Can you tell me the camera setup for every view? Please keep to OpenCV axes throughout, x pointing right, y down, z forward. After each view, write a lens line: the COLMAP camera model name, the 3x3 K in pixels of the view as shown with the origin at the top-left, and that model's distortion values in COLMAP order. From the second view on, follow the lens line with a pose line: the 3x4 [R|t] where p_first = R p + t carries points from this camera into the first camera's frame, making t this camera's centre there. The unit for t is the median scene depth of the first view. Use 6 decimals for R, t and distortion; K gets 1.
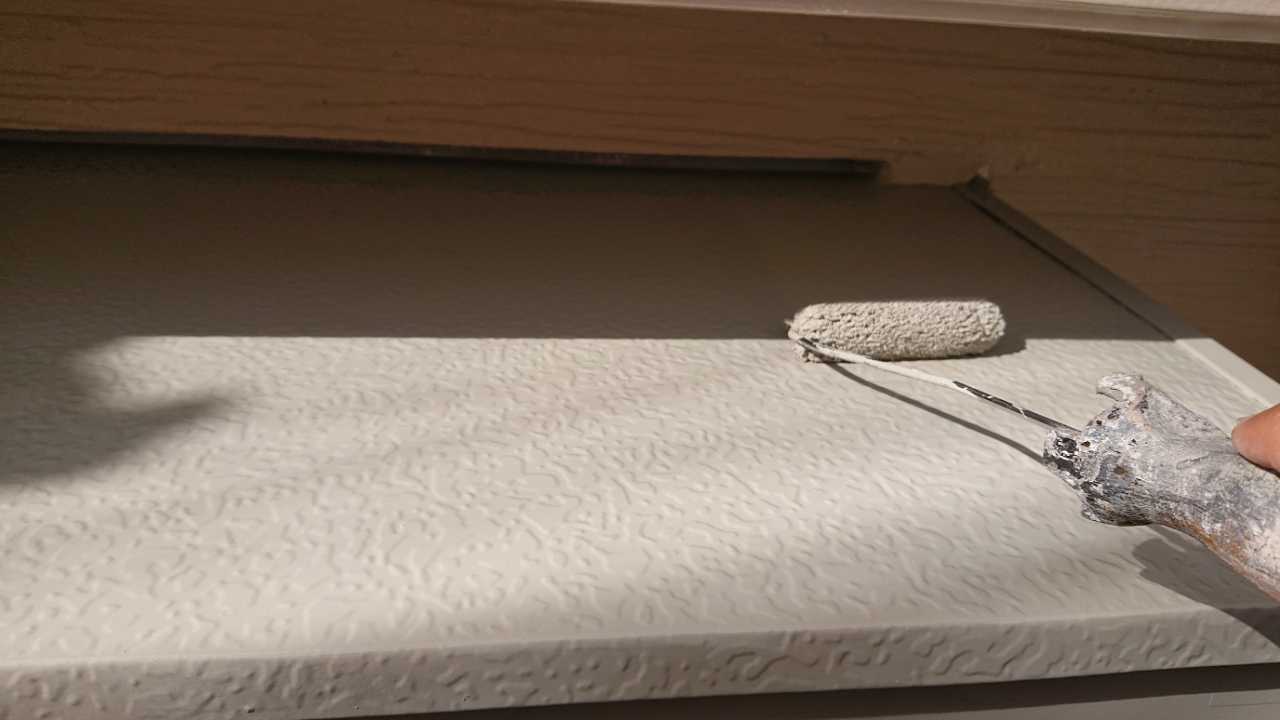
lens RADIAL K [[871.2, 0, 636.8], [0, 871.2, 359.5], [0, 0, 1]] dist [0.188146, -0.285493]
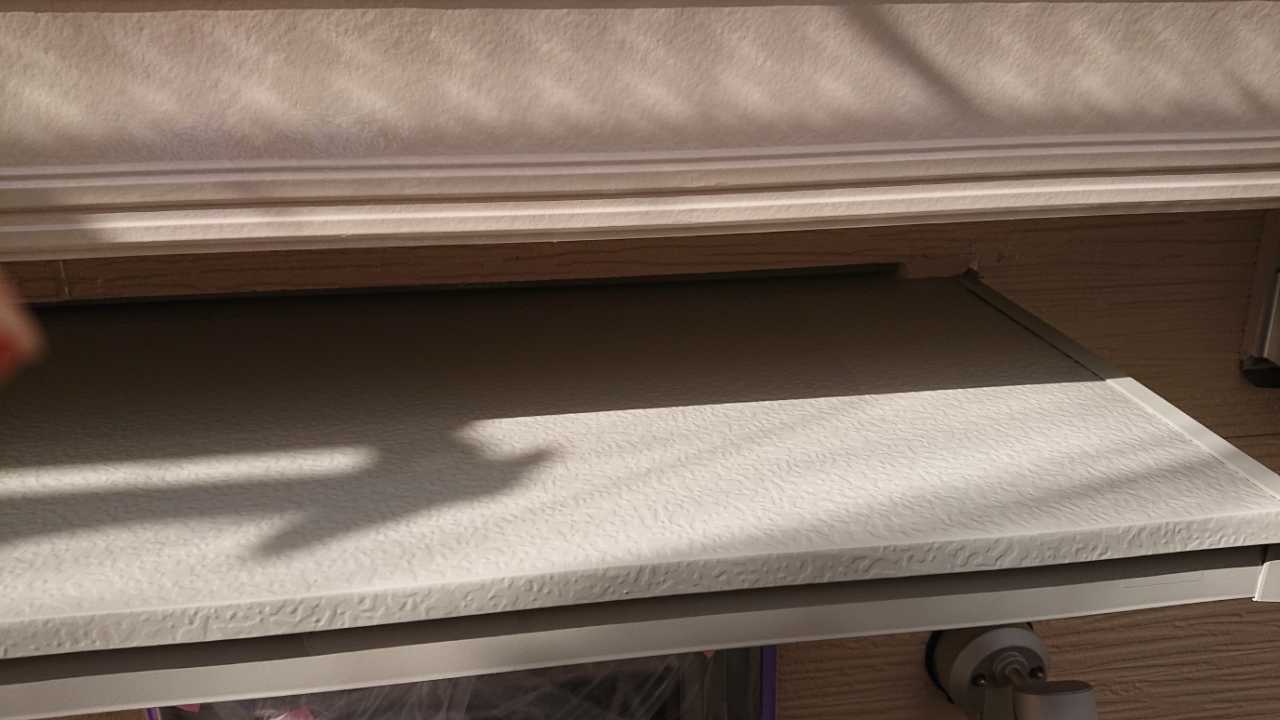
lens RADIAL K [[871.2, 0, 636.8], [0, 871.2, 359.5], [0, 0, 1]] dist [0.188146, -0.285493]
pose [[0.997356, -0.069335, -0.021744, -0.270664], [0.067624, 0.995149, -0.071451, -0.000426], [0.026593, 0.069791, 0.997207, -0.908269]]
